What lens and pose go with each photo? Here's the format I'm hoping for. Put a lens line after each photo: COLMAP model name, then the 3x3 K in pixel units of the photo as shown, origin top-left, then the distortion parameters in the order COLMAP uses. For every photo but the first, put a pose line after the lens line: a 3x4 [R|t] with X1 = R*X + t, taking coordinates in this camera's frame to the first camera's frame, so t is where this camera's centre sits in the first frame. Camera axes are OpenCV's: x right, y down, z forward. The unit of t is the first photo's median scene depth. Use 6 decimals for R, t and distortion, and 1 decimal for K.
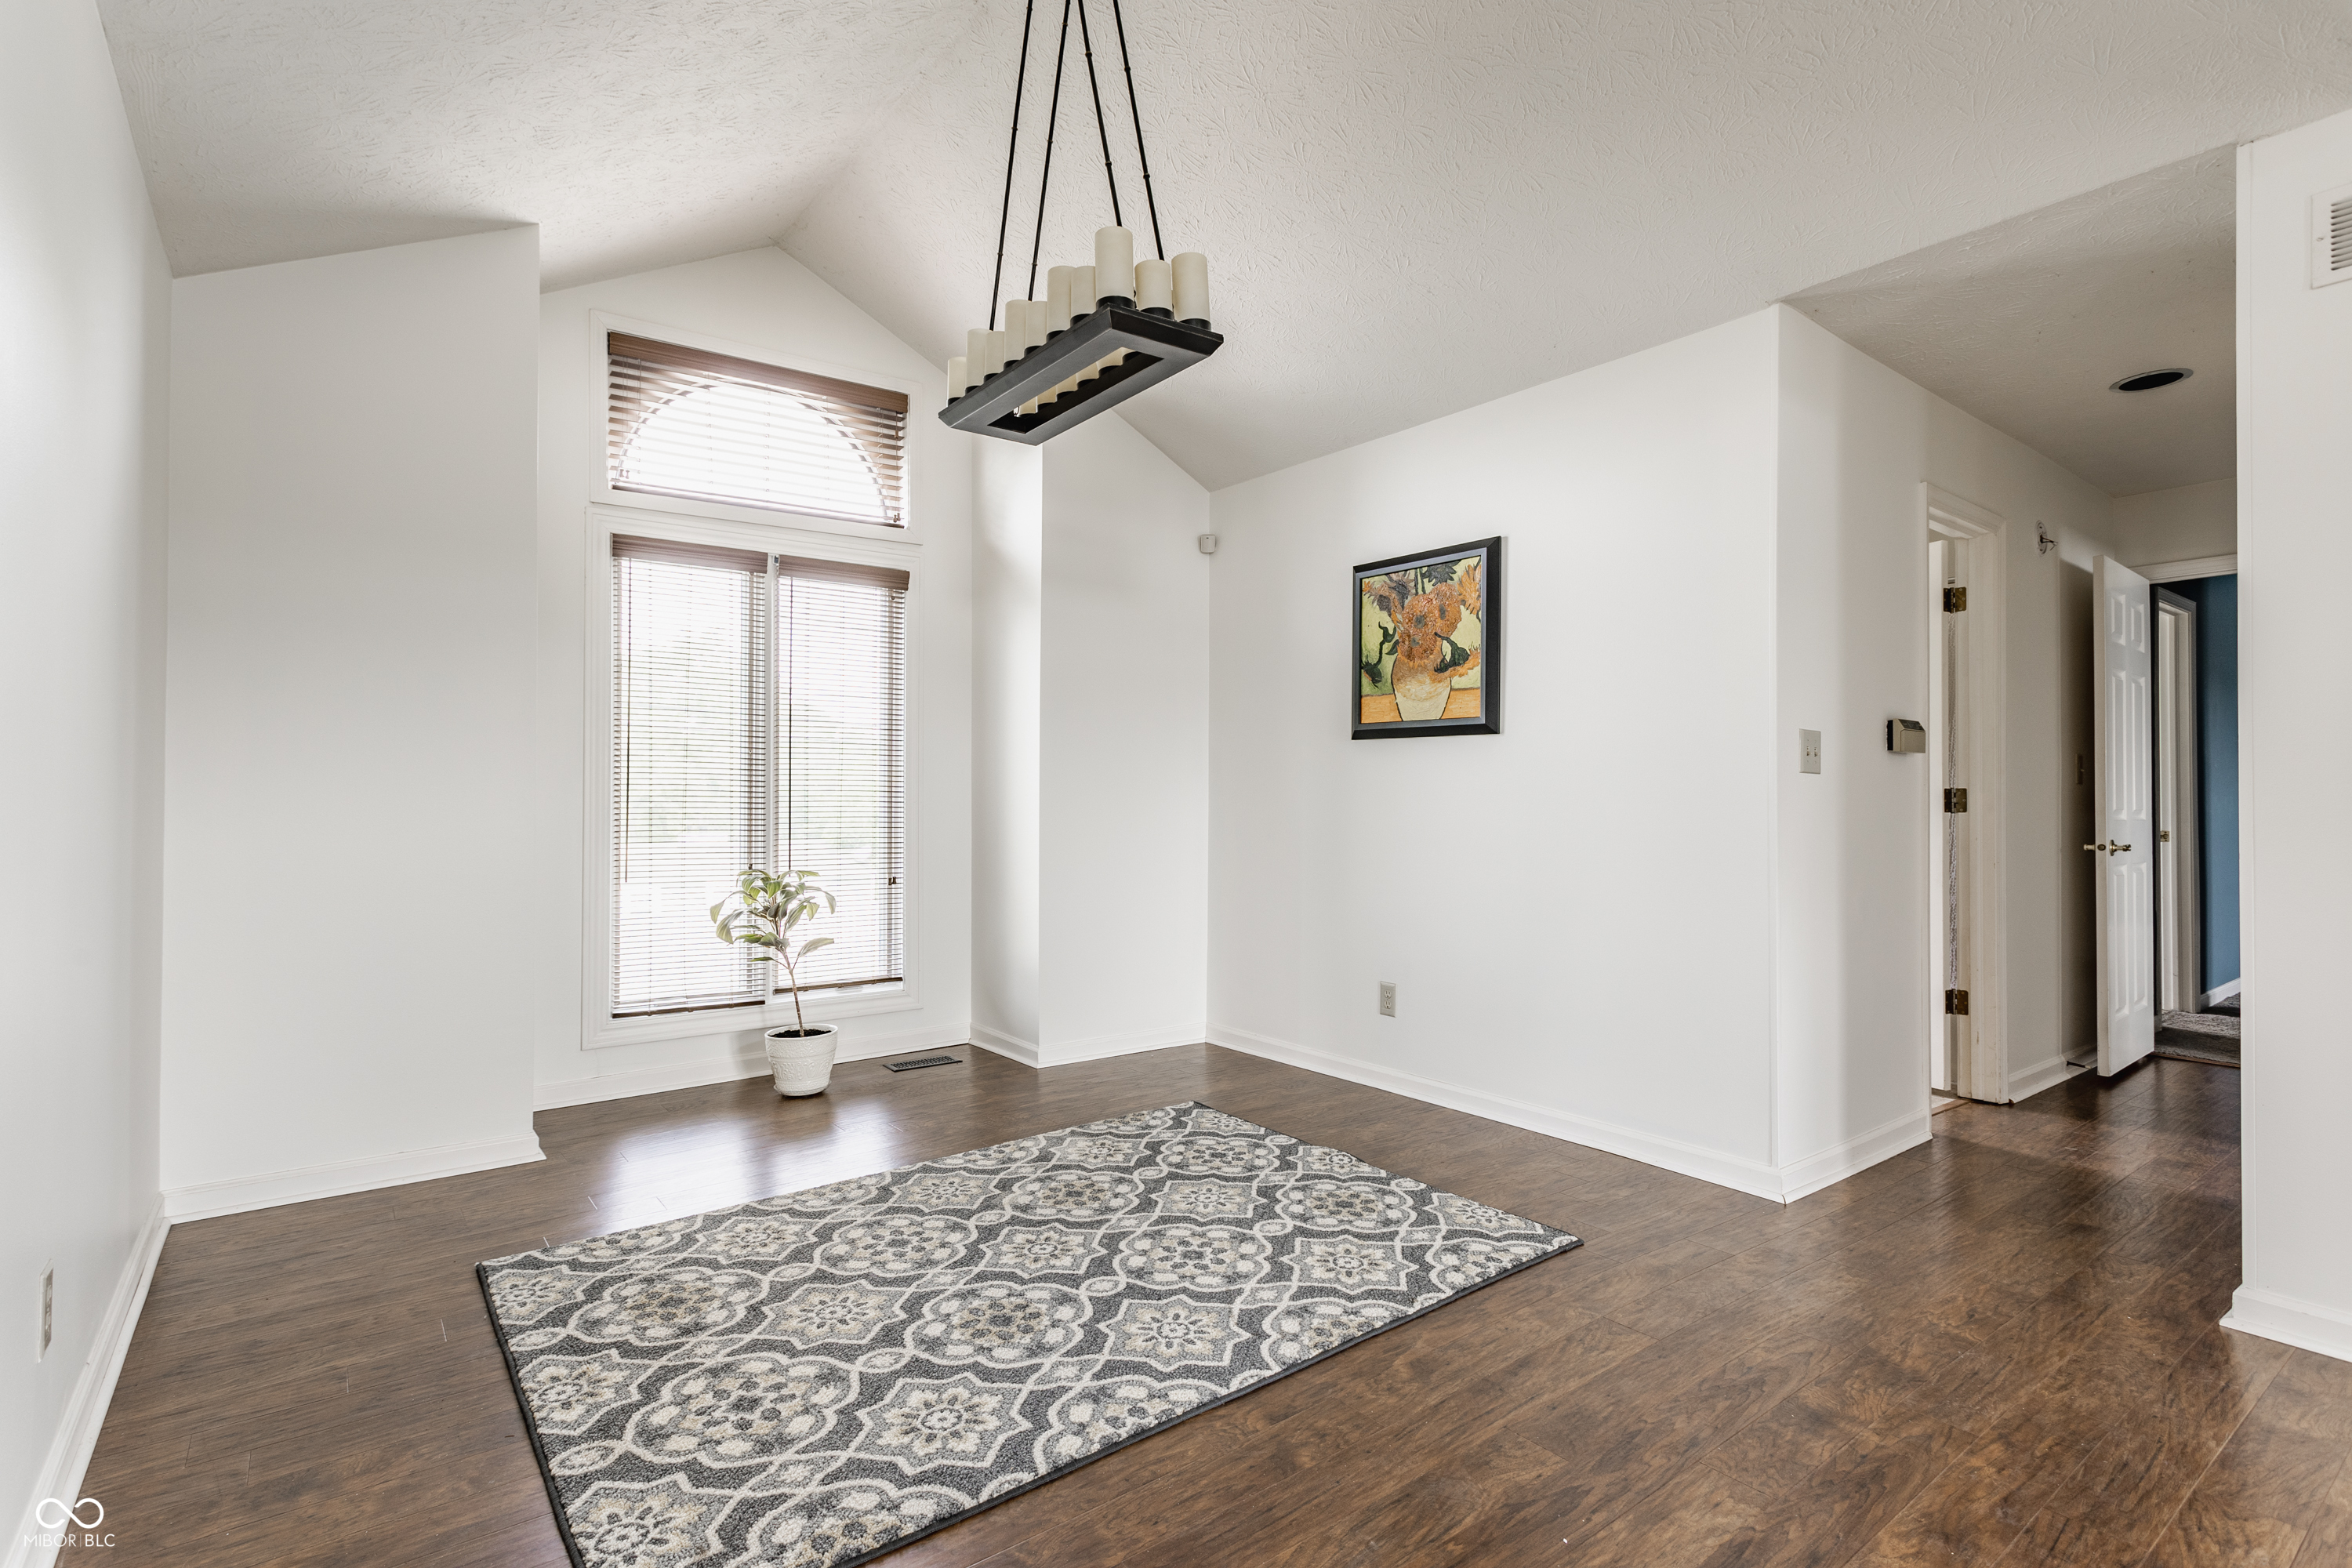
lens RADIAL K [[1116.4, 0, 1180.5], [0, 1116.4, 789.7], [0, 0, 1]] dist [0.001719, 0.004077]
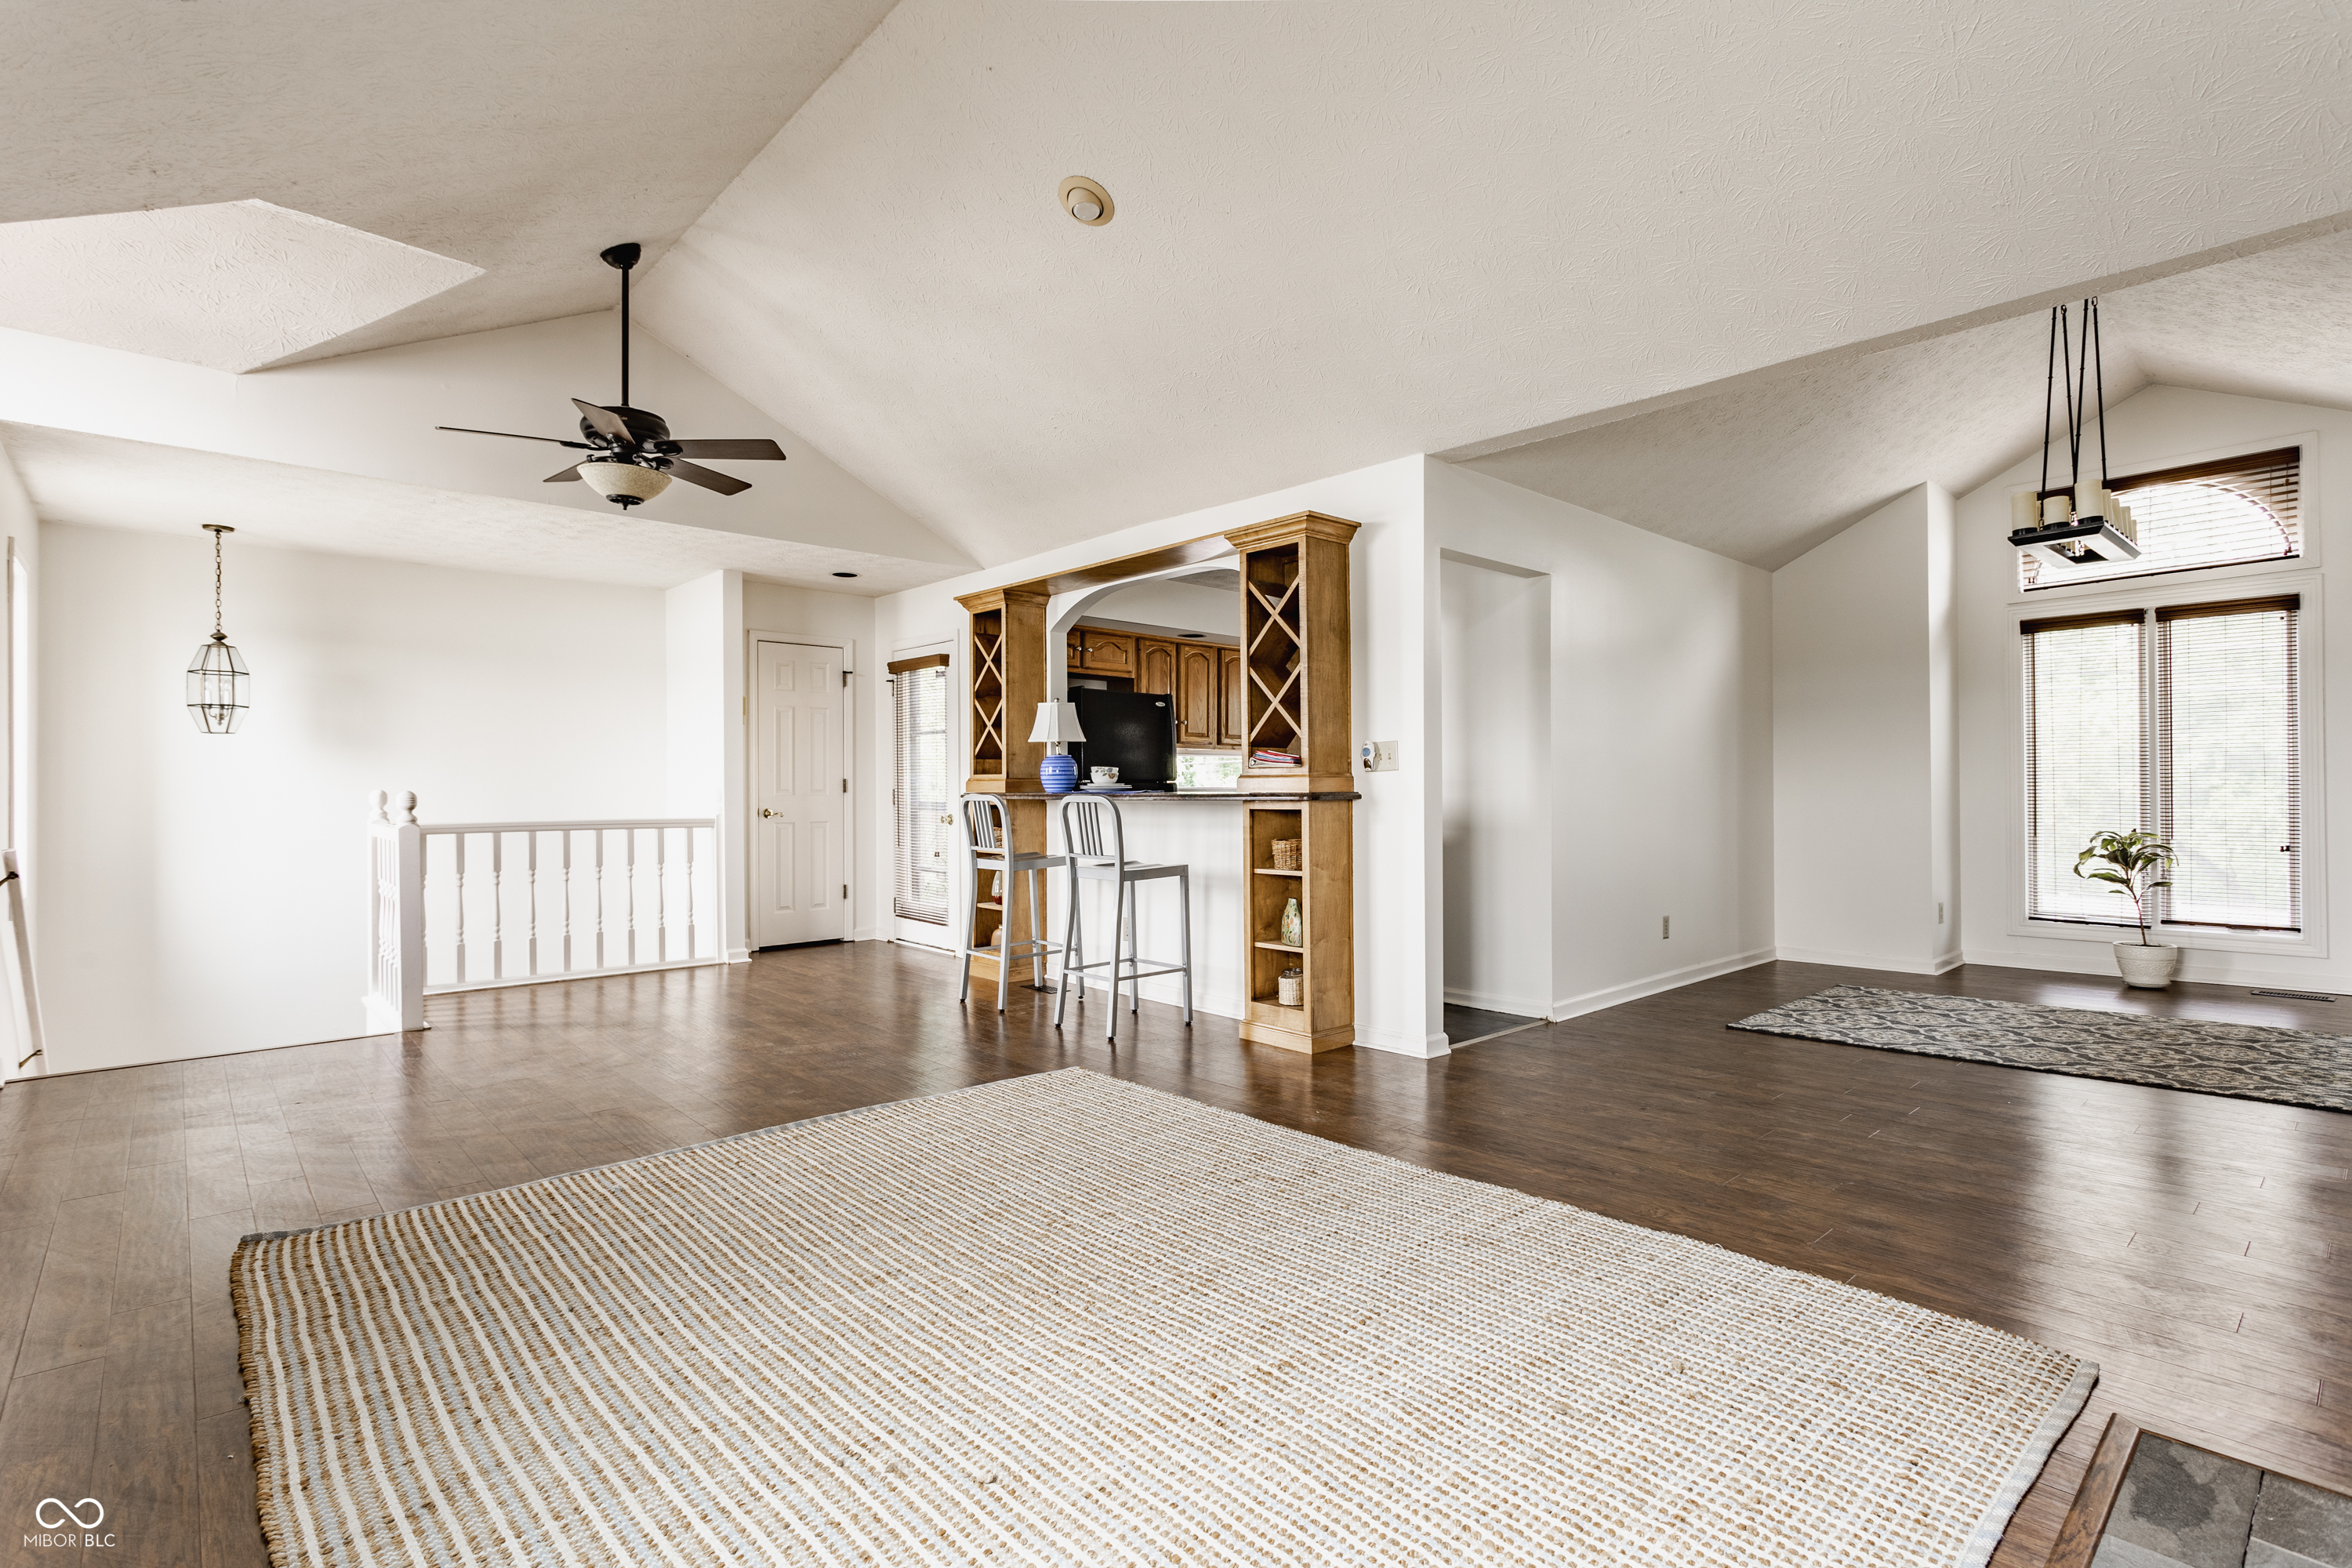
lens RADIAL K [[1116.4, 0, 1170.2], [0, 1116.4, 791.7], [0, 0, 1]] dist [0.001719, 0.004077]
pose [[0.071077, -0.000657, -0.997471, 1.016126], [0.019640, 0.999807, 0.000741, -0.006624], [0.997277, -0.019643, 0.071076, -0.354913]]
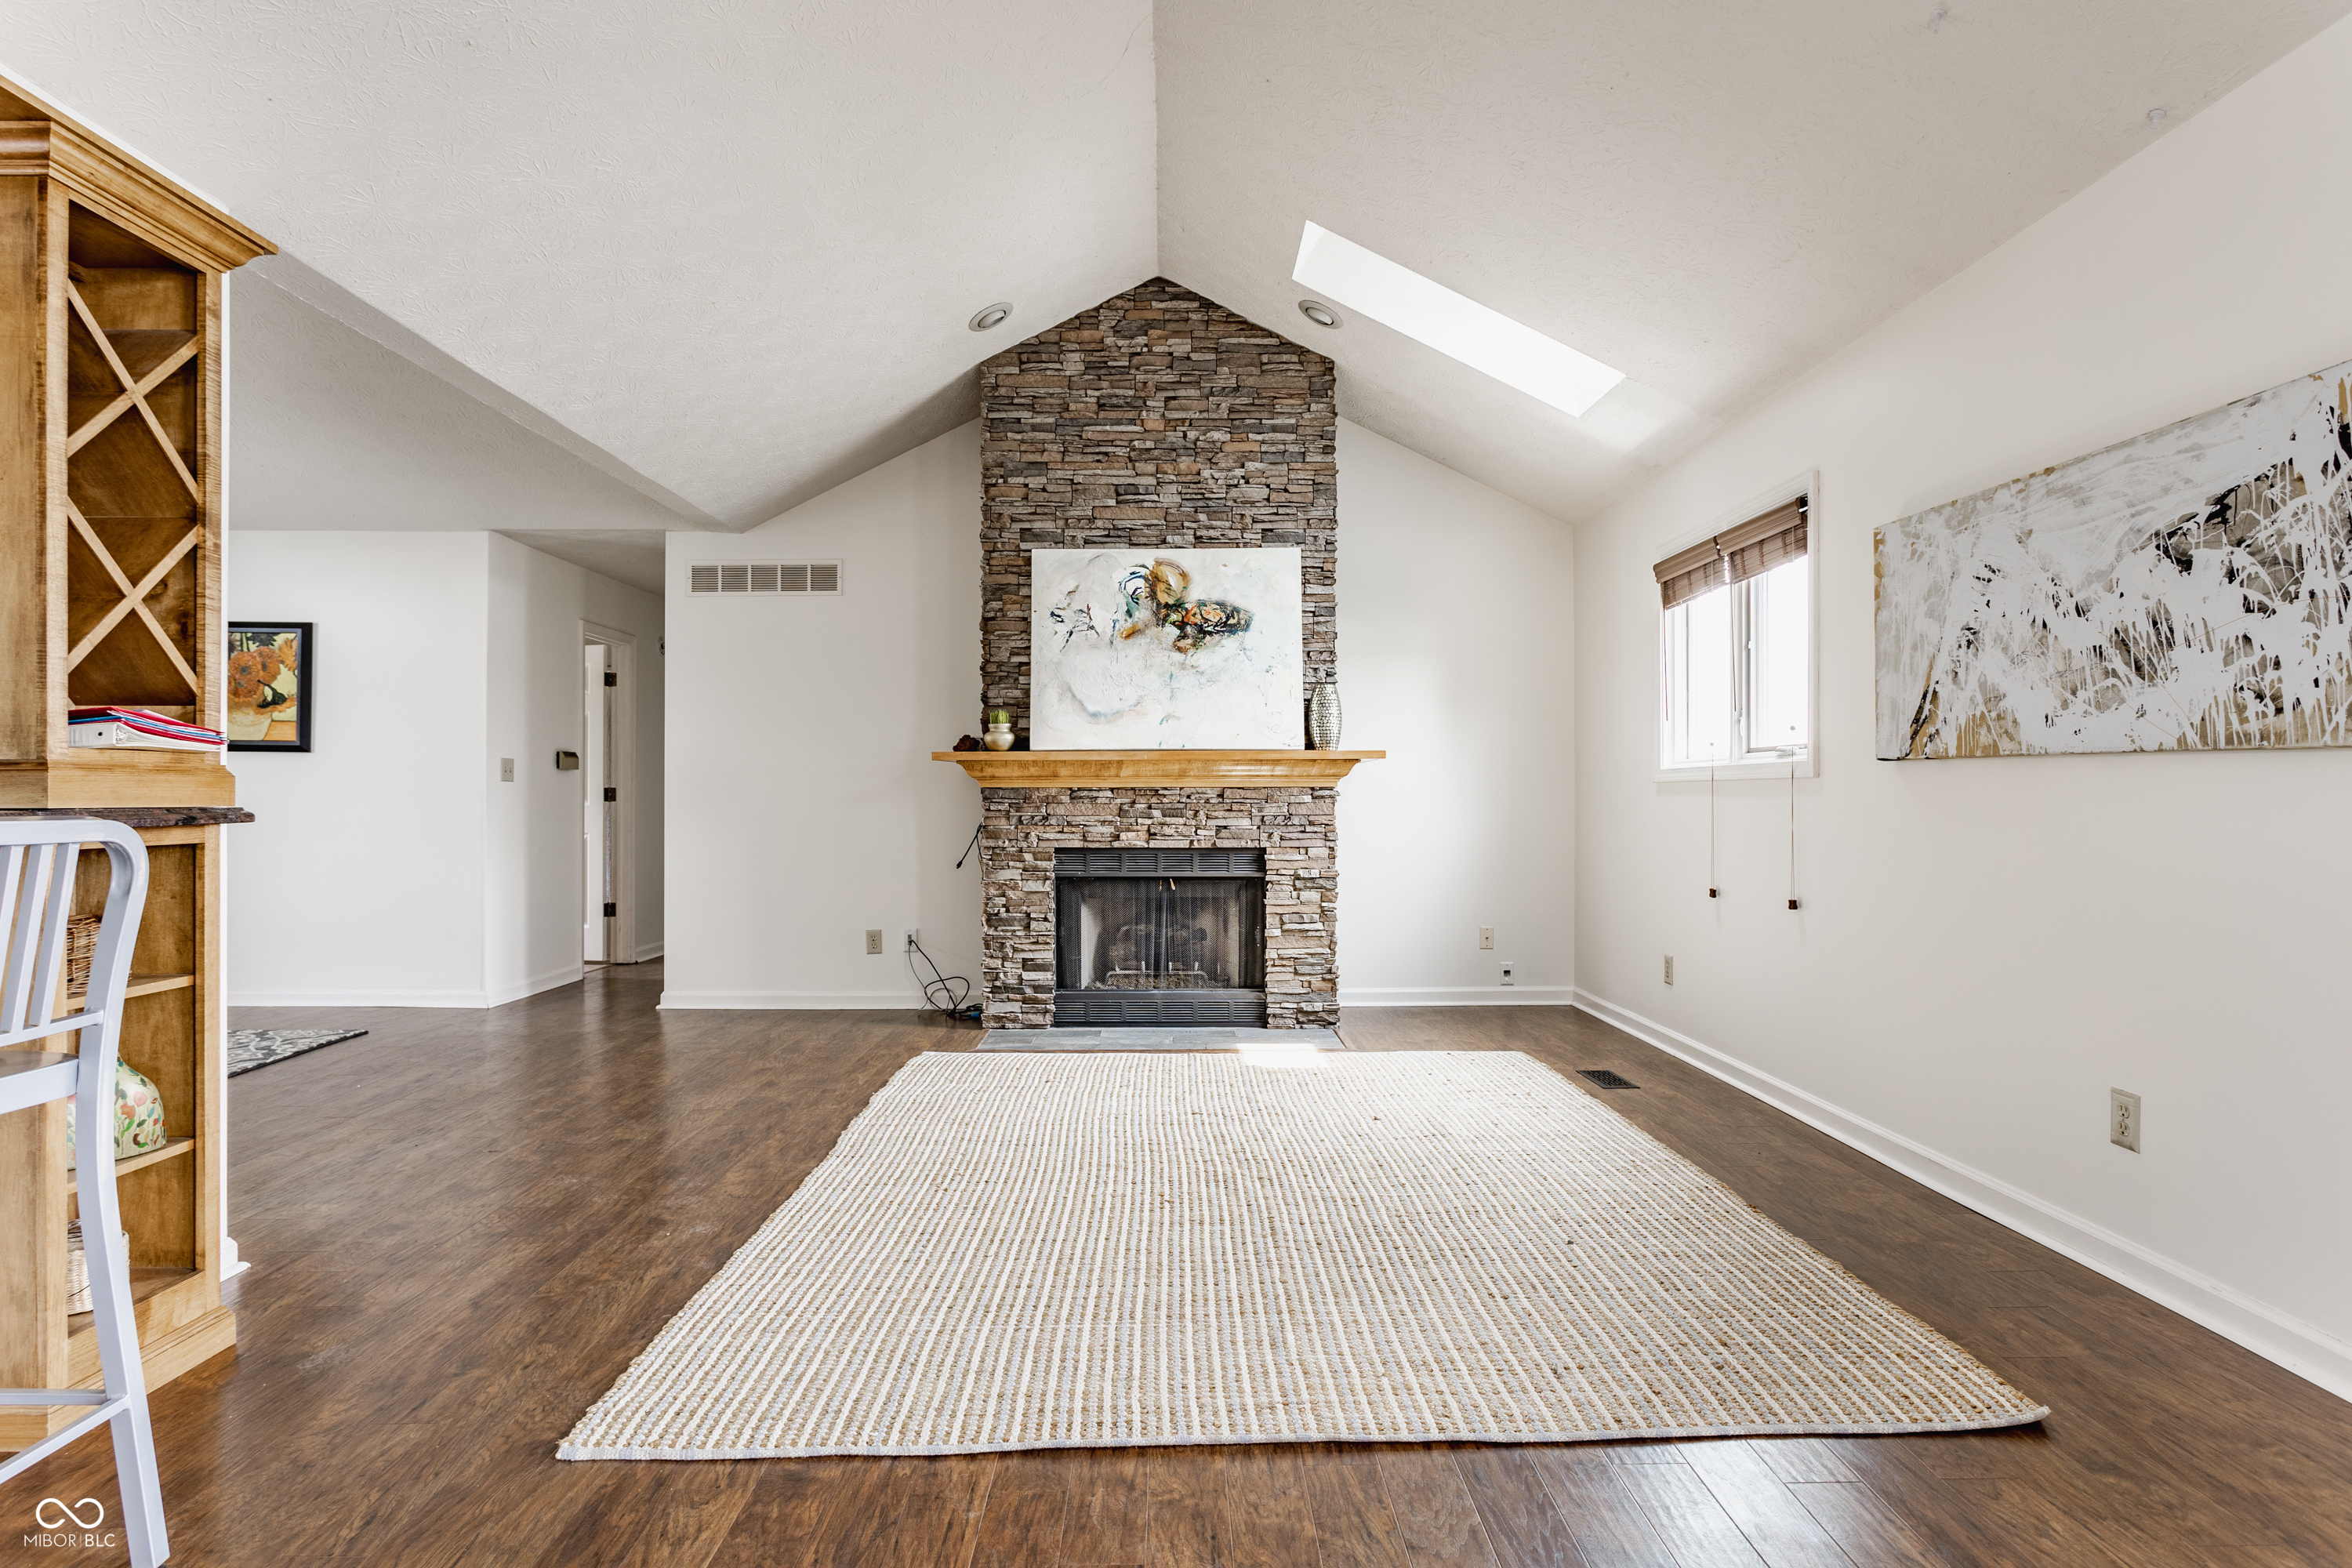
lens RADIAL K [[1232.8, 0, 1166.4], [0, 1232.8, 787.3], [0, 0, 1]] dist [-0.009722, 0.007004]
pose [[0.609135, 0.000928, 0.793066, -0.305116], [-0.007764, 0.999958, 0.004793, -0.017818], [-0.793029, -0.009077, 0.609117, -0.868626]]
